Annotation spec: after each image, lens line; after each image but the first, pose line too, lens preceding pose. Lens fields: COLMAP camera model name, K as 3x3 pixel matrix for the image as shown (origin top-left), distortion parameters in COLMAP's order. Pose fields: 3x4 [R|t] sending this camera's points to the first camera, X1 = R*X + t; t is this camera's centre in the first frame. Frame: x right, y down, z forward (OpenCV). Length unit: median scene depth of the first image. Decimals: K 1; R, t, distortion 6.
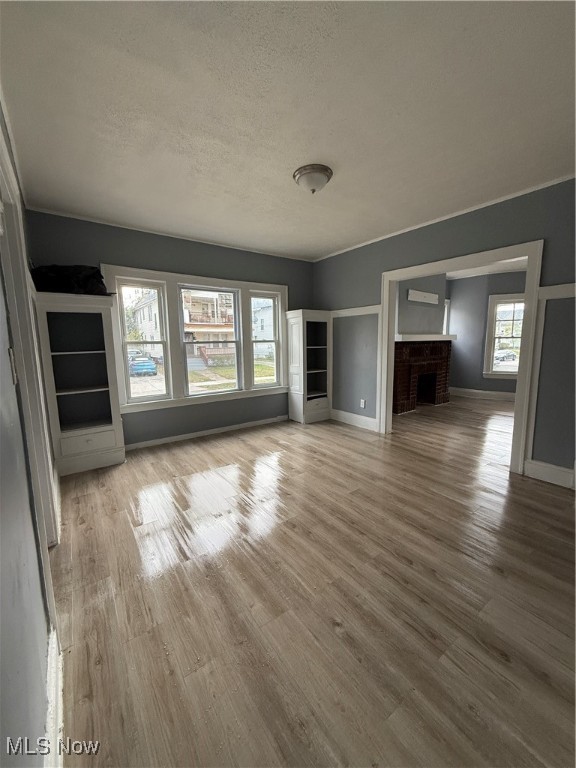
lens RADIAL K [[301.3, 0, 286.9], [0, 301.3, 383.2], [0, 0, 1]] dist [-0.000077, -0.000493]
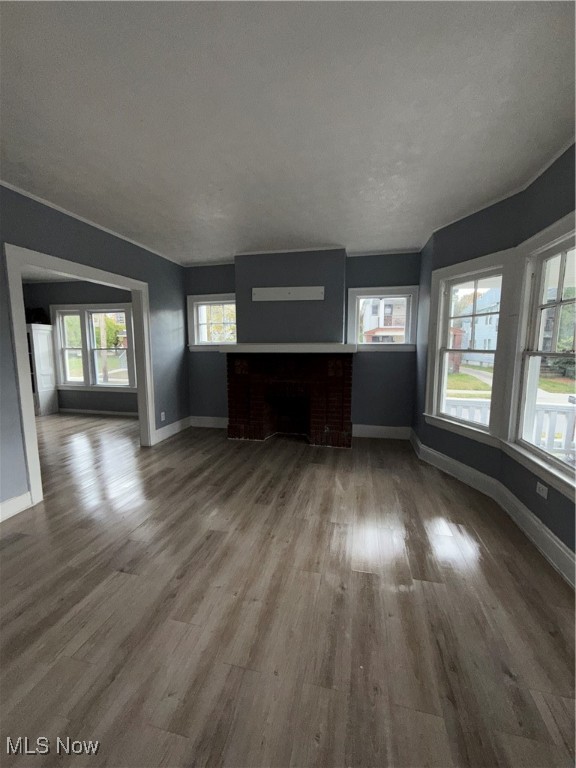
lens RADIAL K [[301.3, 0, 284.7], [0, 301.3, 382.2], [0, 0, 1]] dist [-0.000077, -0.000493]
pose [[0.662671, 0.103146, -0.741774, 1.229714], [-0.113237, 0.992882, 0.036903, -0.115419], [0.740301, 0.059542, 0.669634, 0.615886]]
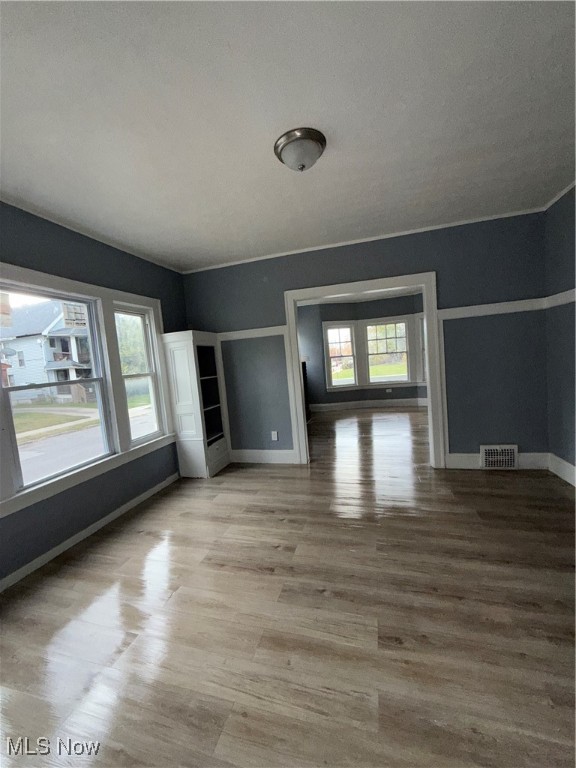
lens RADIAL K [[301.3, 0, 285.0], [0, 301.3, 384.3], [0, 0, 1]] dist [-0.000077, -0.000493]
pose [[0.787173, -0.099626, 0.608632, -0.240233], [0.153879, 0.987382, -0.037396, -0.042596], [-0.597227, 0.123093, 0.792571, 0.259666]]
